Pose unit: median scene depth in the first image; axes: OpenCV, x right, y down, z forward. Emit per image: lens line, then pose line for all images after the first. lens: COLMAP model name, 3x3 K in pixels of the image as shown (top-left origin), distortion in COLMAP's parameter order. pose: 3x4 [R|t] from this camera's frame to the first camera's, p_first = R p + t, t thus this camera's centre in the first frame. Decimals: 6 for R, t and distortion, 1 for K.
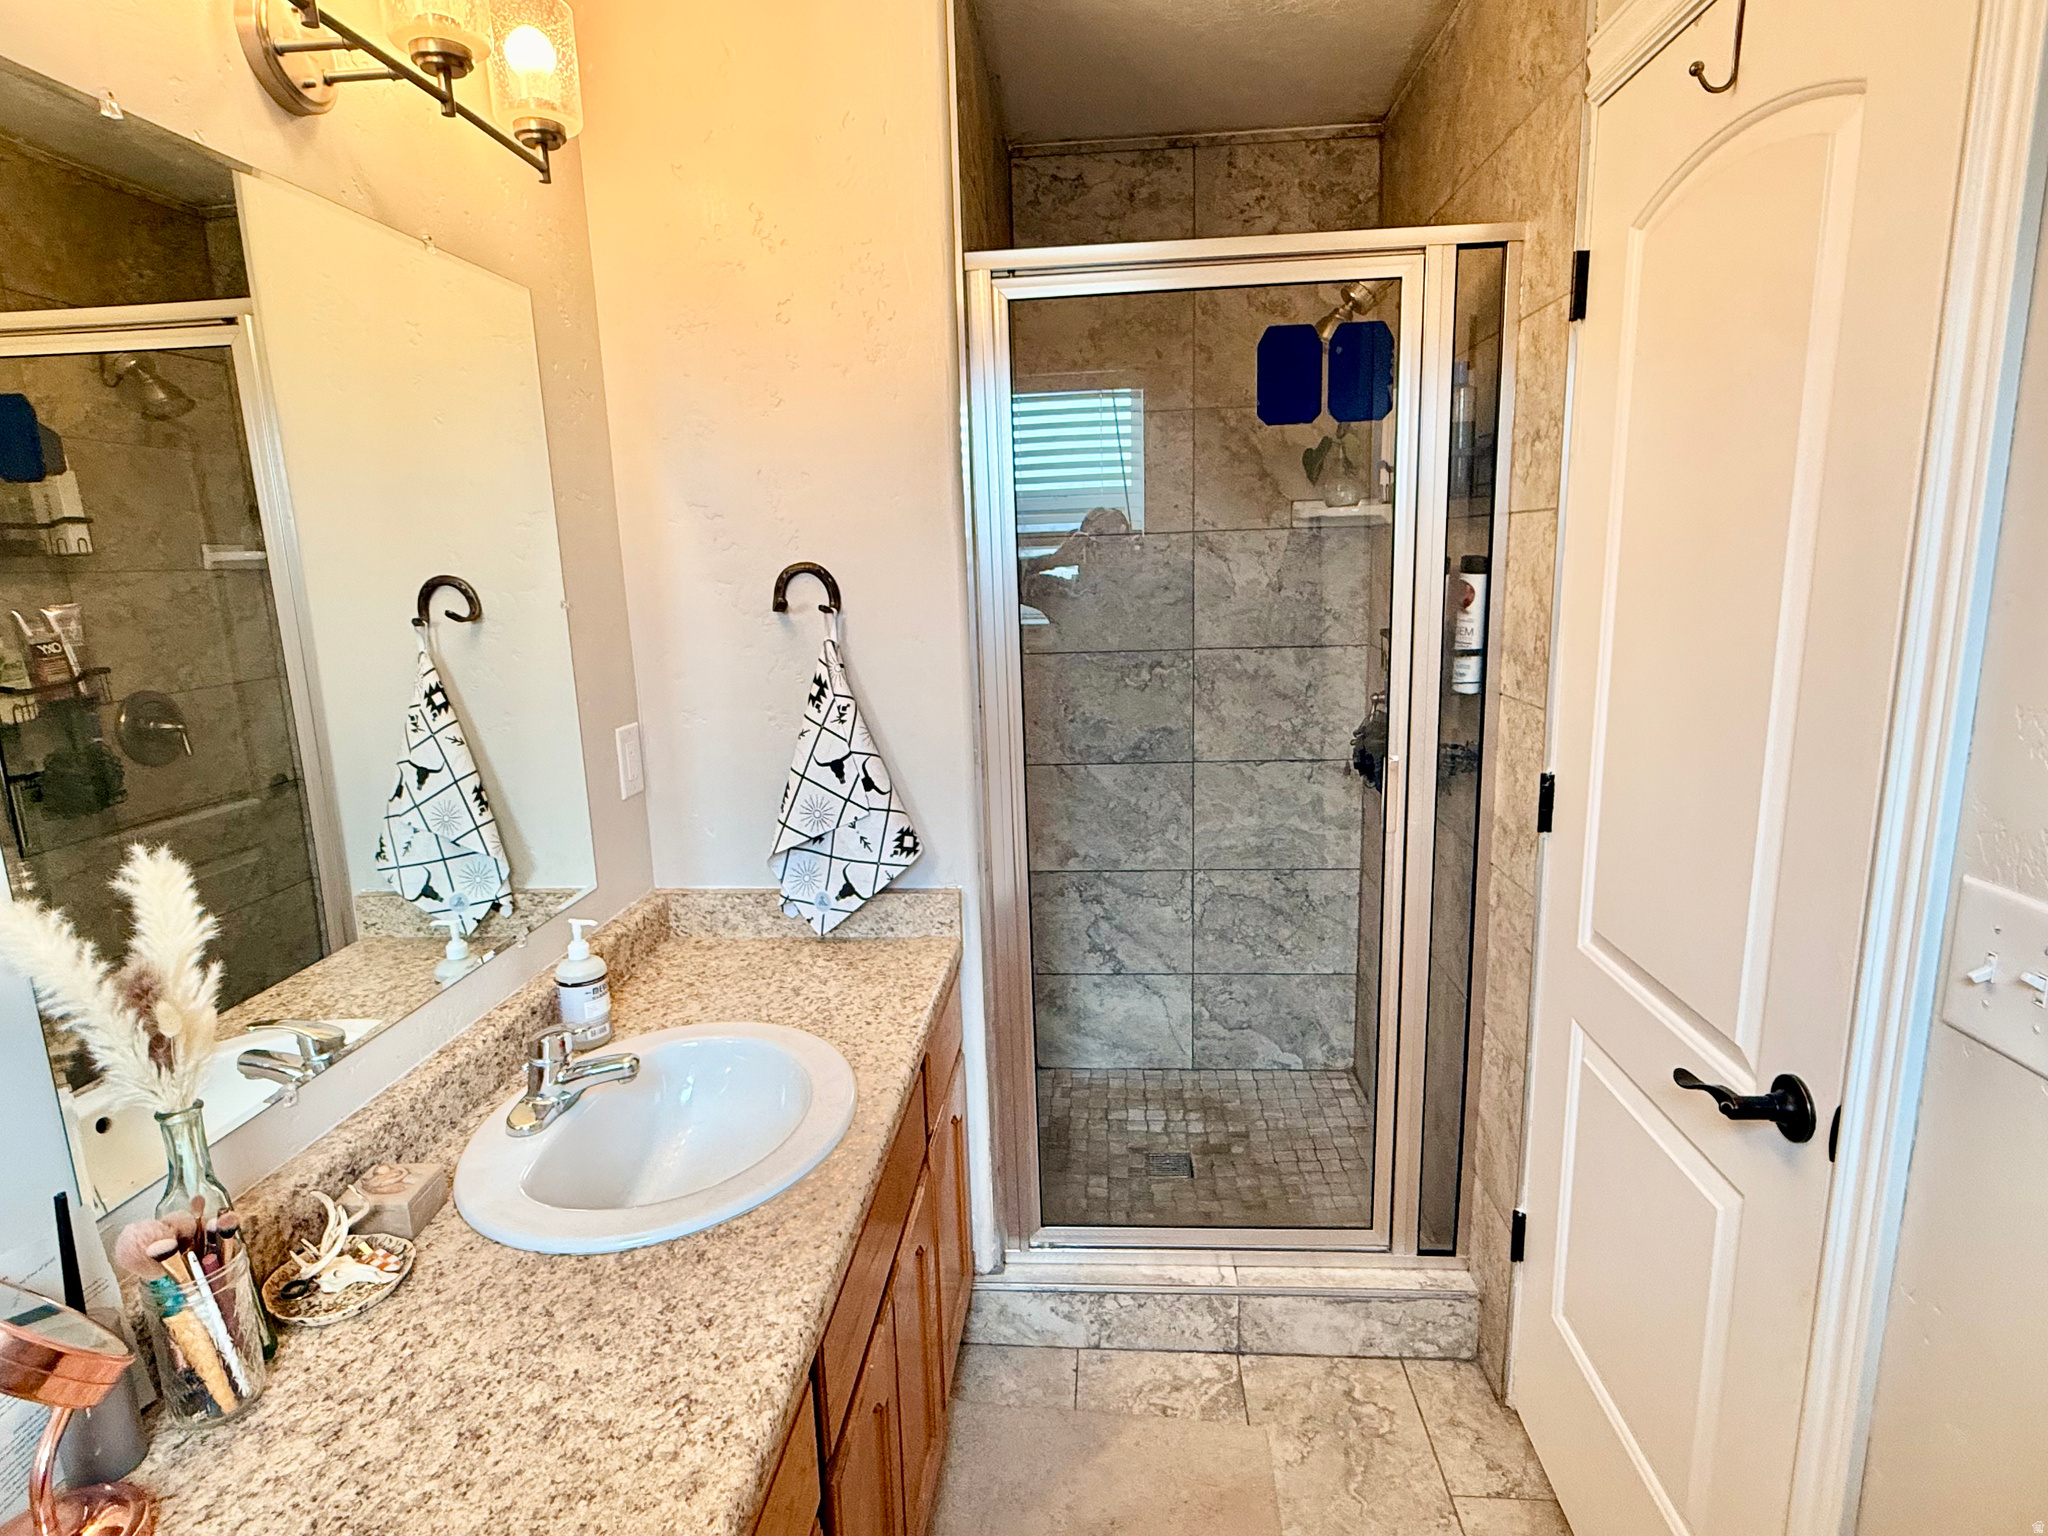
lens RADIAL K [[1080.3, 0, 1025.1], [0, 1080.3, 762.8], [0, 0, 1]] dist [-0.000631, -0.000083]
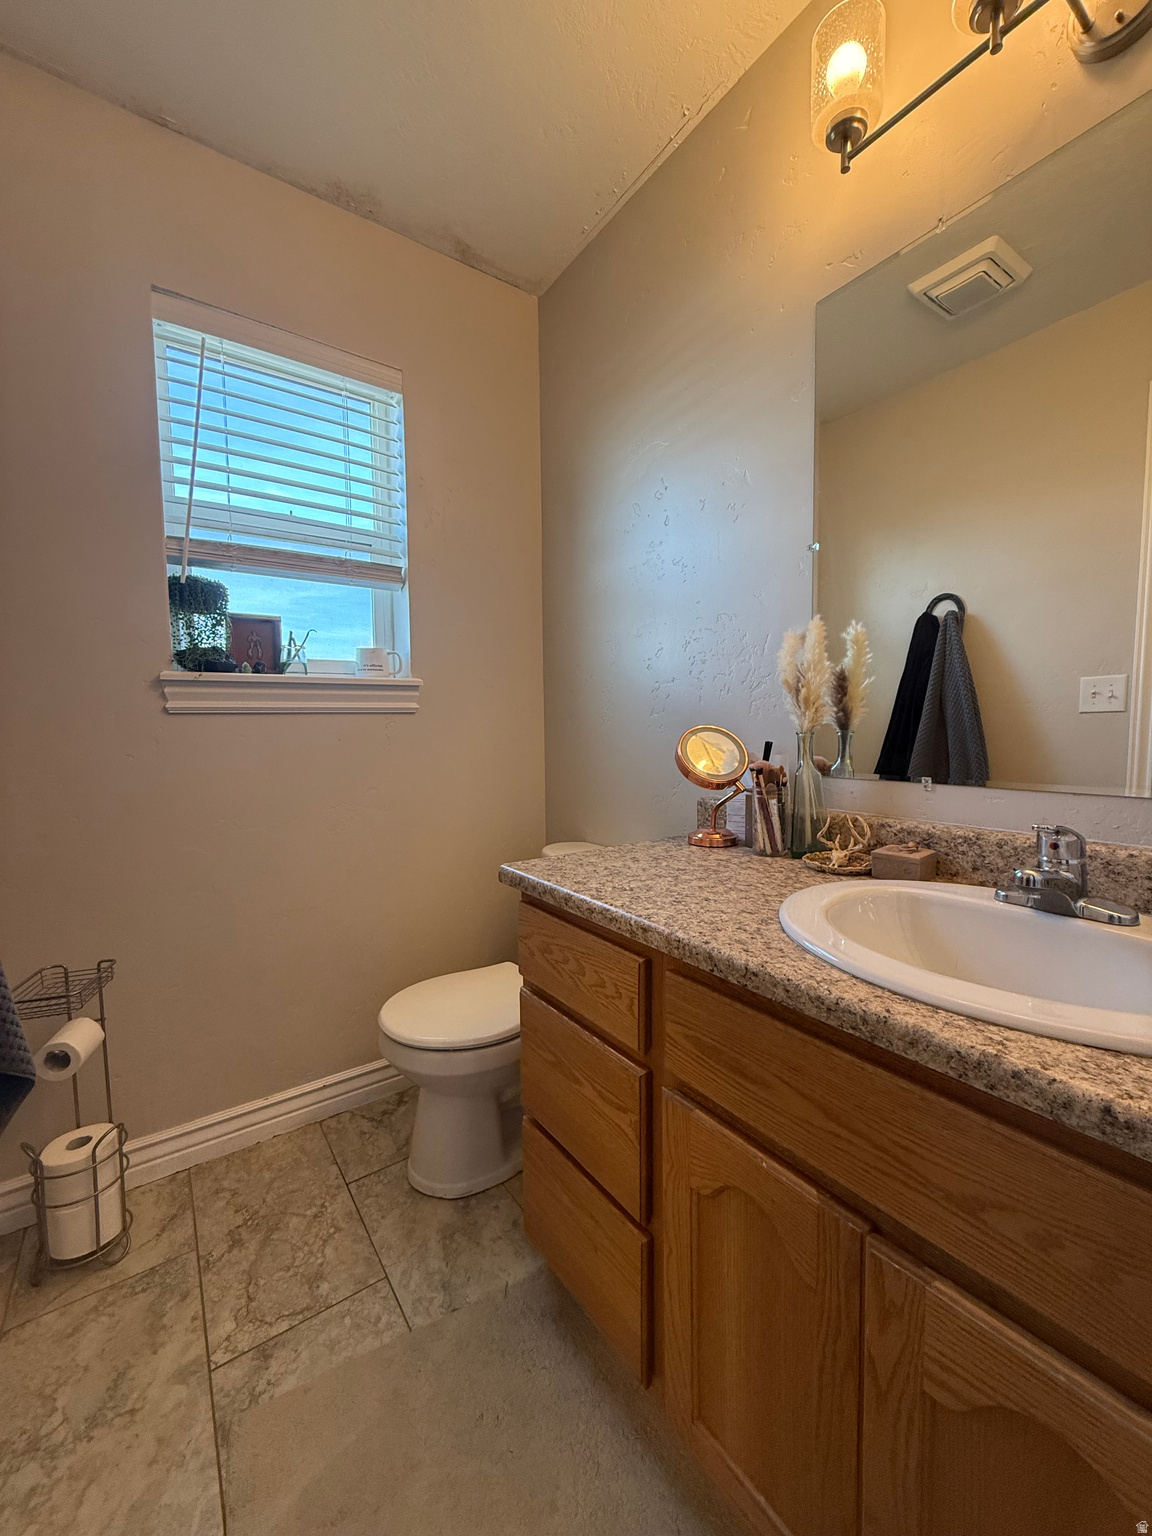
lens RADIAL K [[616.7, 0, 579.1], [0, 616.7, 761.4], [0, 0, 1]] dist [0.002084, 0.000355]
pose [[-0.767009, 0.075133, -0.637222, 0.379590], [-0.088497, 0.971242, 0.221037, 0.118664], [0.635504, 0.225930, -0.738303, 1.489105]]
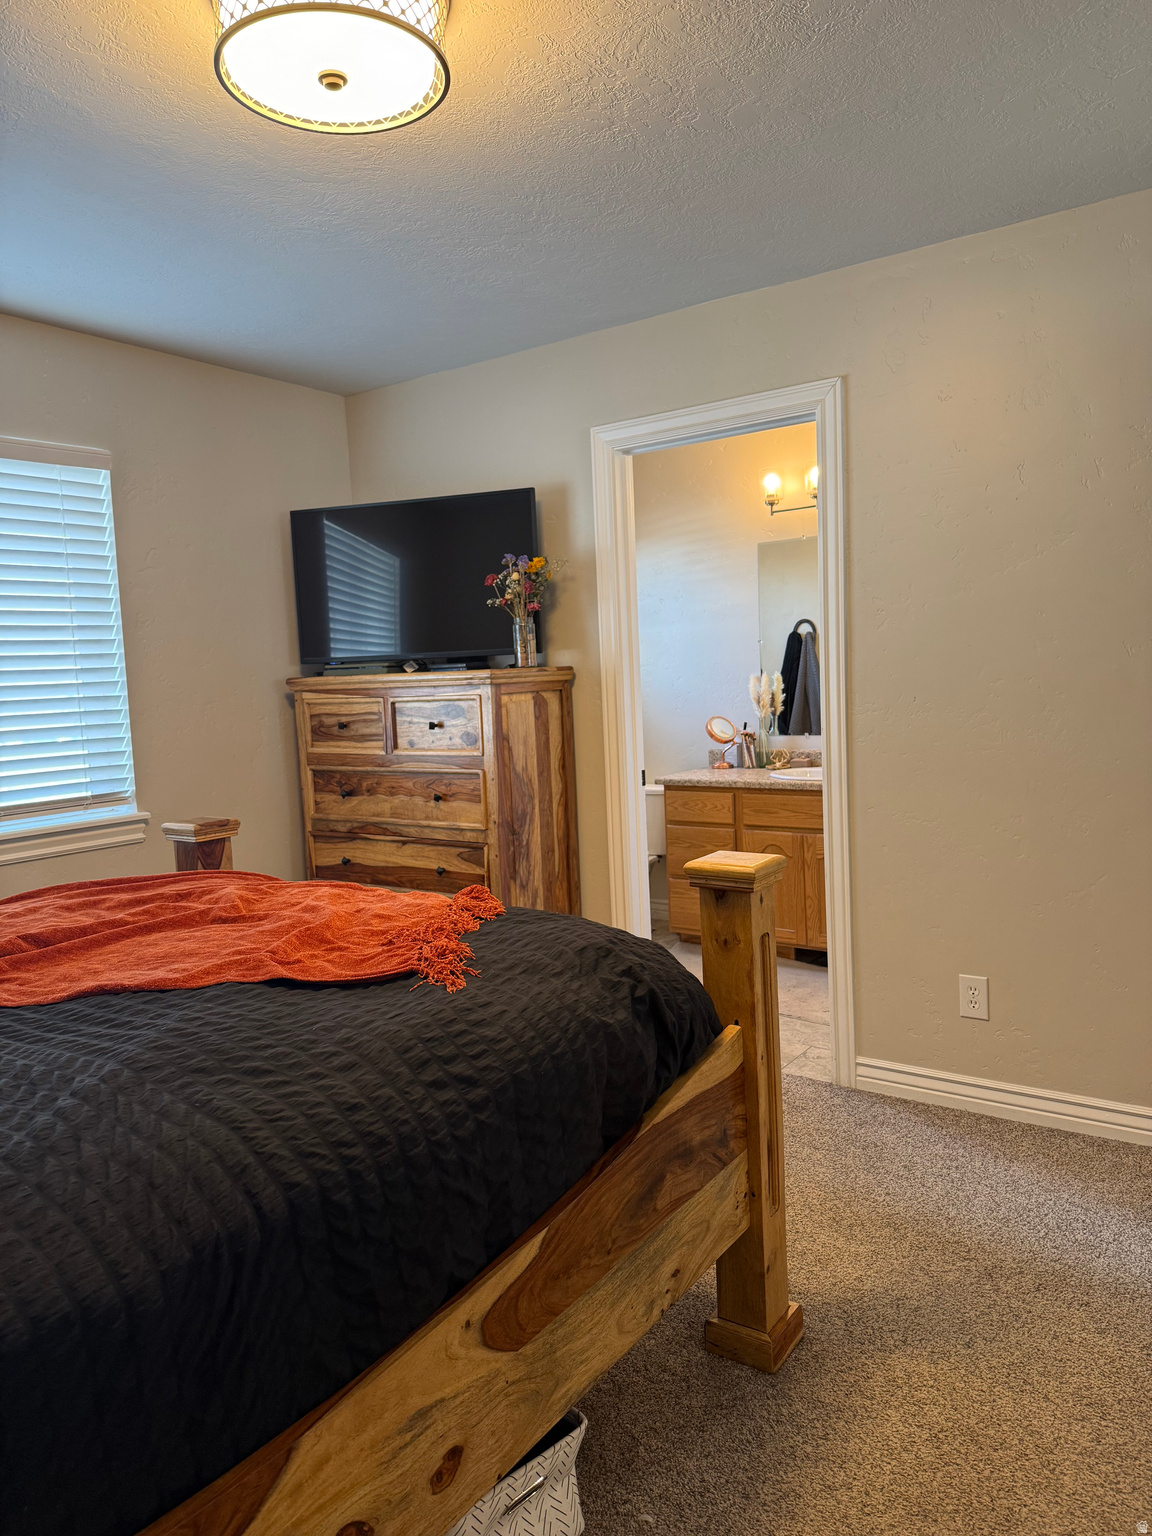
lens RADIAL K [[1076.7, 0, 575.3], [0, 1076.7, 770.4], [0, 0, 1]] dist [0.050100, -0.020301]
pose [[-0.511797, 0.129541, -0.849284, 4.021154], [-0.114815, 0.969385, 0.217050, -0.465006], [0.851400, 0.208596, -0.481255, 2.608910]]
